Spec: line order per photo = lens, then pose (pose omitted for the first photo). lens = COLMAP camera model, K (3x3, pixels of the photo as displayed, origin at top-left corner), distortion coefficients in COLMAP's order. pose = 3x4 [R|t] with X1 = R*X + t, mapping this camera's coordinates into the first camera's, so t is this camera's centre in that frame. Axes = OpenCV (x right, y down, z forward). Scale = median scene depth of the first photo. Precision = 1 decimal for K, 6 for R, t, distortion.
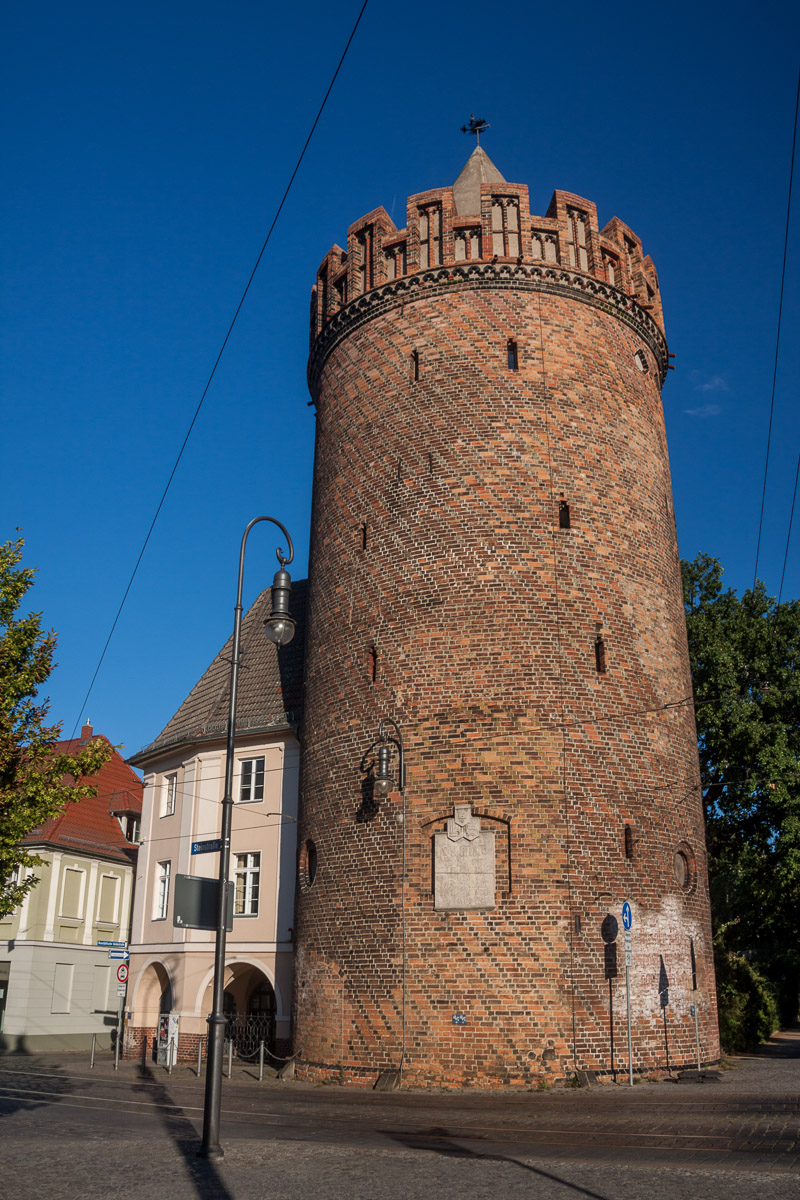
lens RADIAL K [[998.0, 0, 400.8], [0, 998.0, 597.5], [0, 0, 1]] dist [-0.142472, -0.001876]
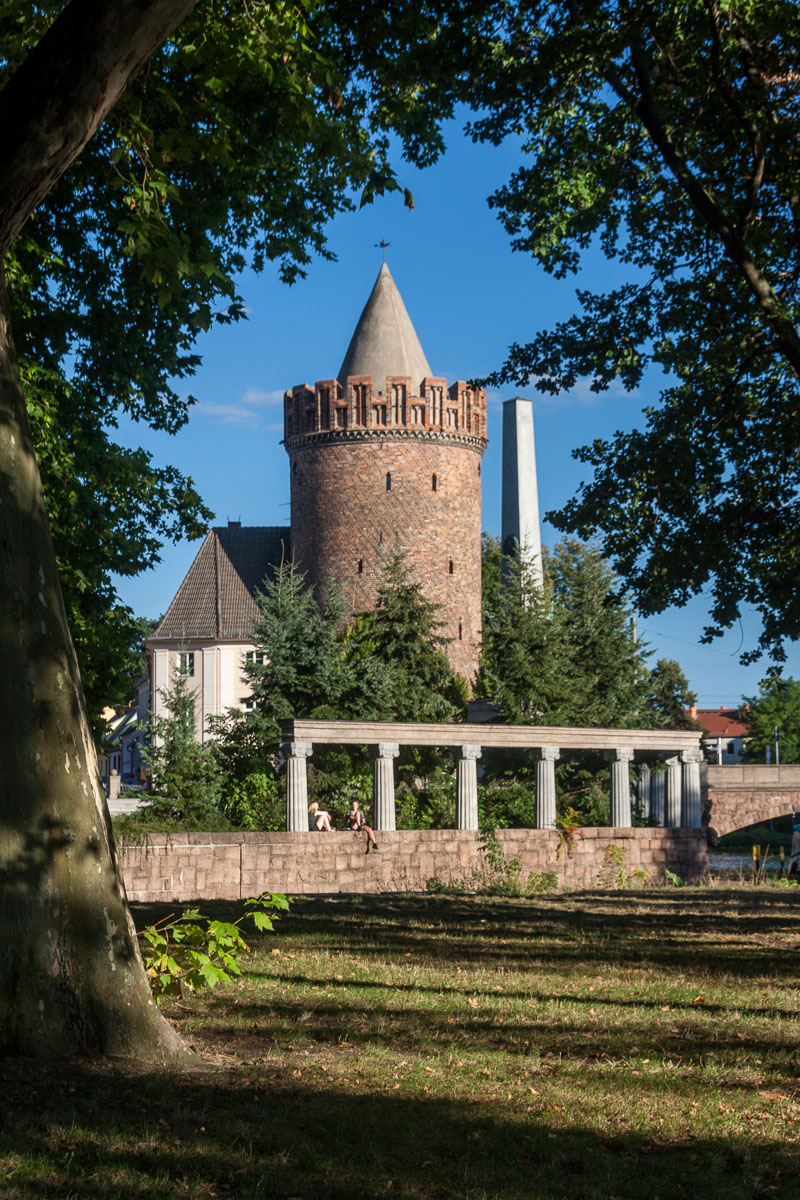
lens RADIAL K [[2555.1, 0, 399.6], [0, 2555.1, 600.8], [0, 0, 1]] dist [0.014595, 0.000000]
pose [[0.878245, 0.023869, 0.477614, -2.514587], [-0.166392, 0.951598, 0.258409, -1.384480], [-0.448329, -0.306418, 0.839708, -3.568686]]
